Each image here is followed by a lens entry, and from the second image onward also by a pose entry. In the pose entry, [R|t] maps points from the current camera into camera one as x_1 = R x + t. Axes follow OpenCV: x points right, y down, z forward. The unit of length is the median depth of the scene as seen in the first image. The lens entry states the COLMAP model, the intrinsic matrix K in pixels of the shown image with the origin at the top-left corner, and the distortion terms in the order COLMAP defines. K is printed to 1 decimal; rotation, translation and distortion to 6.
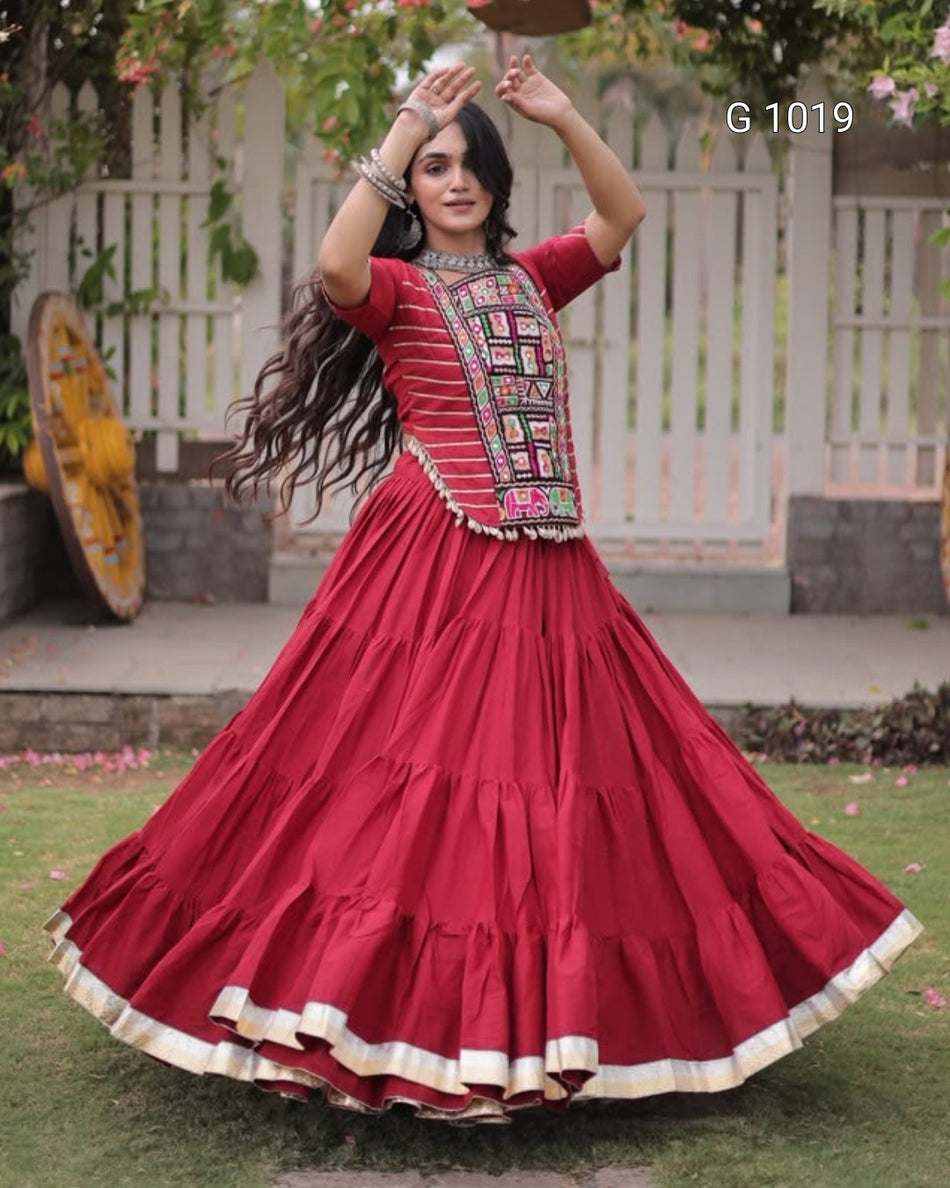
lens RADIAL K [[3632.0, 0, 474.9], [0, 3632.0, 473.2], [0, 0, 1]] dist [0.001952, -0.636801]
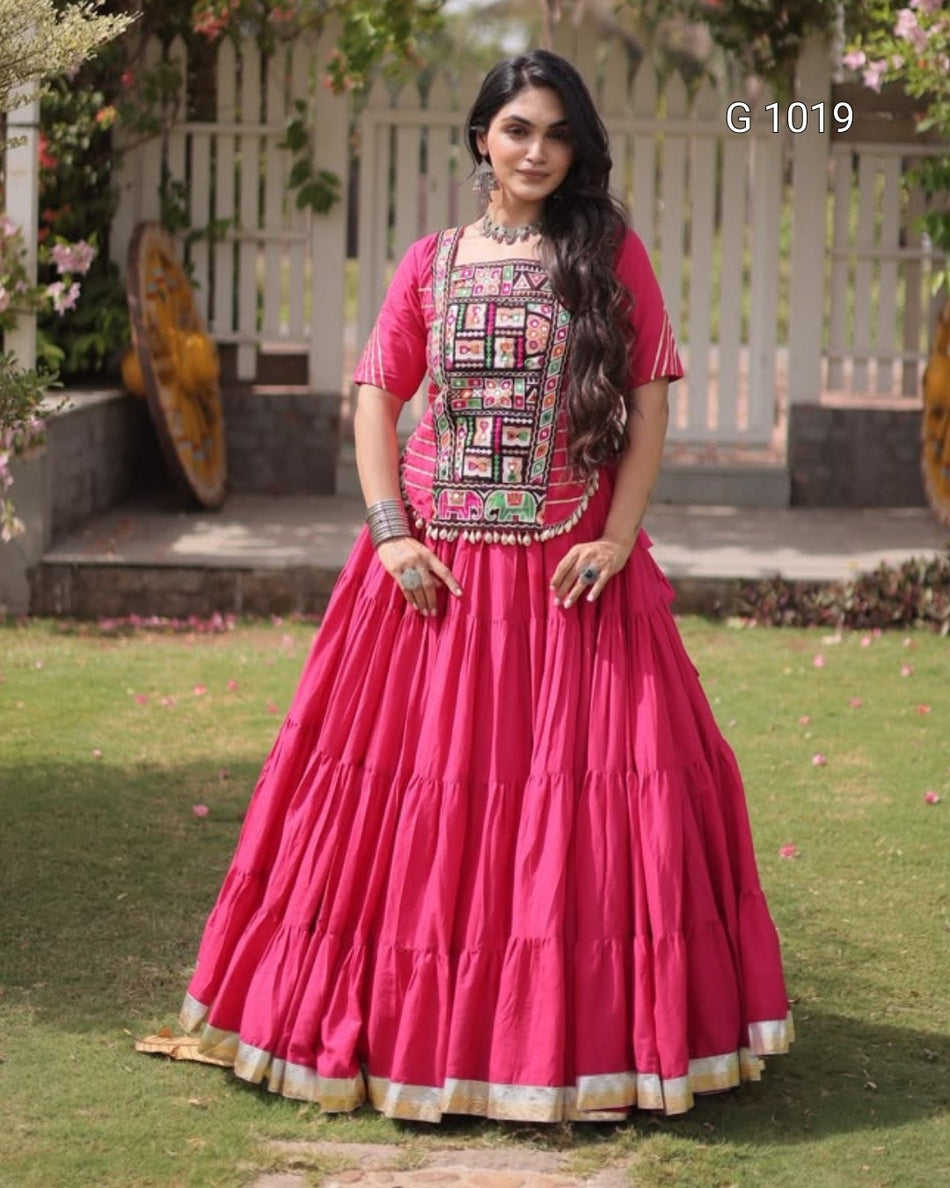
lens RADIAL K [[3632.0, 0, 474.9], [0, 3632.0, 473.2], [0, 0, 1]] dist [0.001952, -0.636801]
pose [[0.999845, 0.006672, -0.016319, 0.006070], [-0.006270, 0.999680, 0.024521, 0.000636], [0.016478, -0.024414, 0.999566, -0.148510]]
